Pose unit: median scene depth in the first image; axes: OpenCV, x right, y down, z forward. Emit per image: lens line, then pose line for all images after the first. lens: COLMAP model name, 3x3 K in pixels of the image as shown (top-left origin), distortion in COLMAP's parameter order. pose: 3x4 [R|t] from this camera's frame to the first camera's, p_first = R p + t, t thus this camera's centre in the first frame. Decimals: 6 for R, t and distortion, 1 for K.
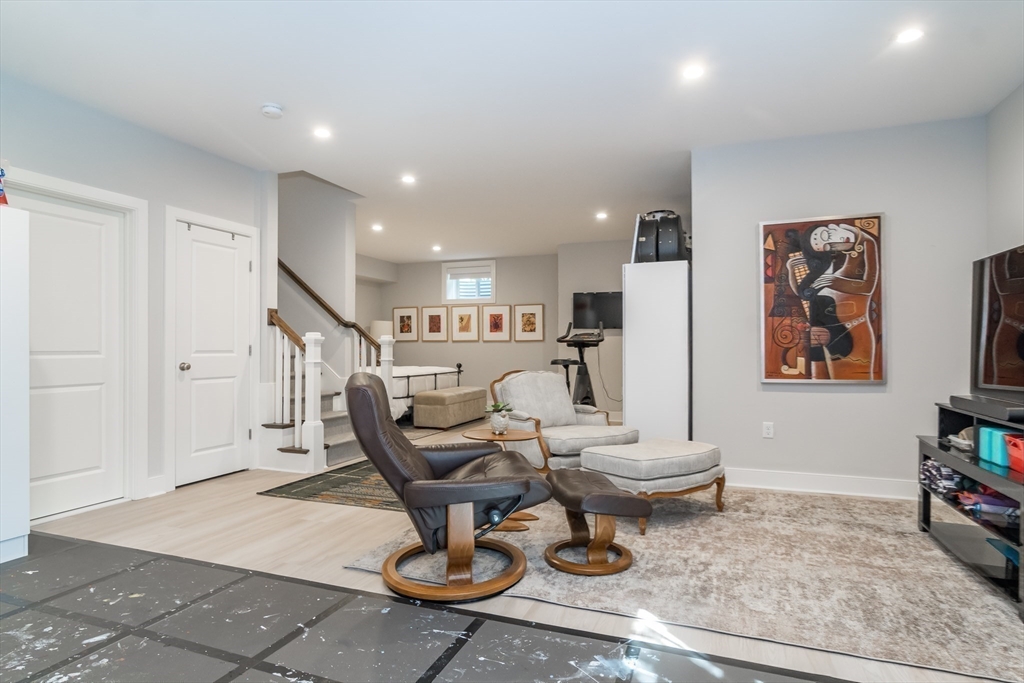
lens RADIAL K [[546.3, 0, 509.7], [0, 546.3, 342.1], [0, 0, 1]] dist [0.005268, -0.001654]
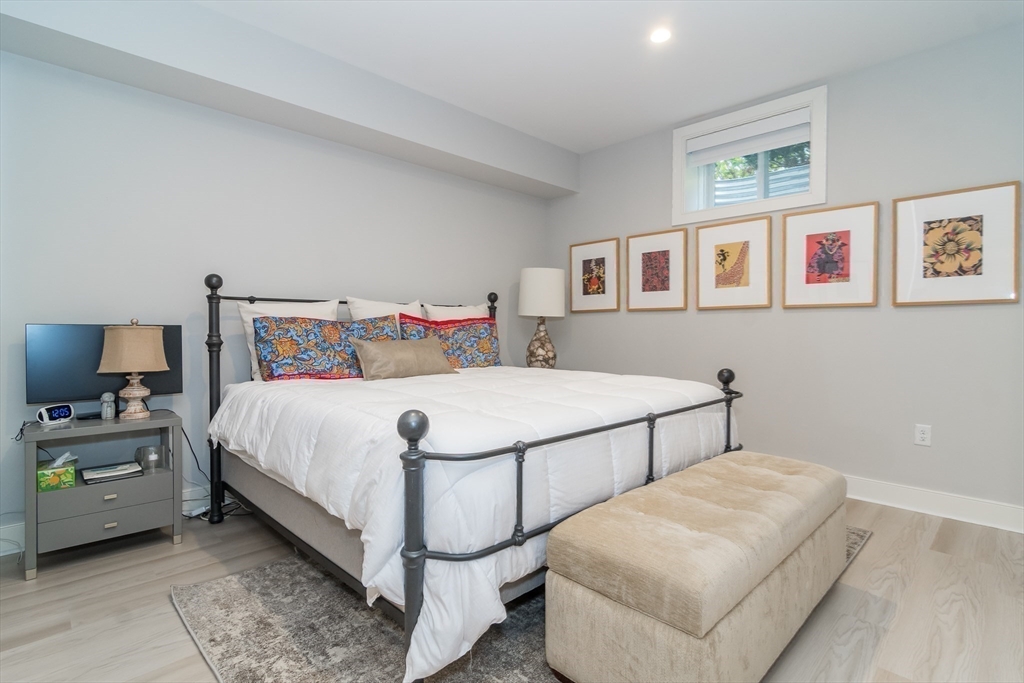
lens RADIAL K [[497.7, 0, 512.2], [0, 497.7, 334.9], [0, 0, 1]] dist [-0.009288, 0.002842]
pose [[0.909930, 0.010093, -0.414639, -0.086039], [-0.001002, 0.999754, 0.022136, 0.010592], [0.414761, -0.019727, 0.909716, 0.667171]]
